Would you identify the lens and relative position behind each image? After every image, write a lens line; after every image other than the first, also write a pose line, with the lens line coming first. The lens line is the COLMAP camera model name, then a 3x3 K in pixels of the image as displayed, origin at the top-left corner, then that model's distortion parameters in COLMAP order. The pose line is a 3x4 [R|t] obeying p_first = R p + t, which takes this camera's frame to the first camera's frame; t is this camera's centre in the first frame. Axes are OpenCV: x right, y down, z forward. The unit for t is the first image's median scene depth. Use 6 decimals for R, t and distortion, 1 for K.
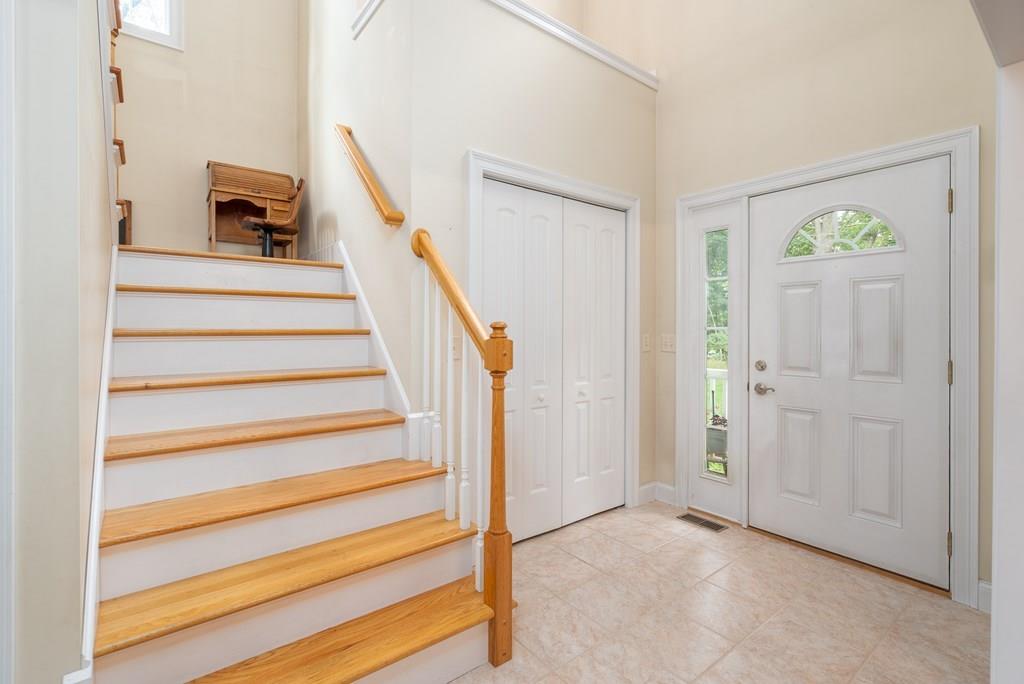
lens RADIAL K [[461.8, 0, 507.6], [0, 461.8, 333.1], [0, 0, 1]] dist [-0.004173, 0.001658]
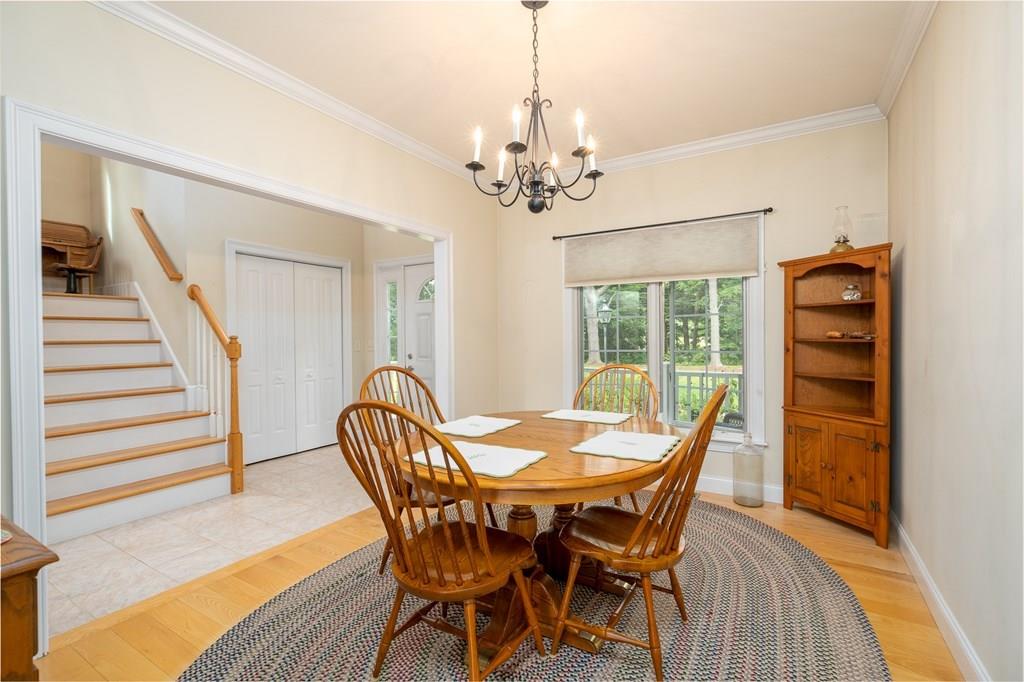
lens RADIAL K [[461.8, 0, 513.2], [0, 461.8, 344.0], [0, 0, 1]] dist [-0.004173, 0.001658]
pose [[0.932307, -0.017010, 0.361268, 0.288636], [0.015465, 0.999855, 0.007166, 0.013583], [-0.361338, -0.001094, 0.932434, -1.017089]]
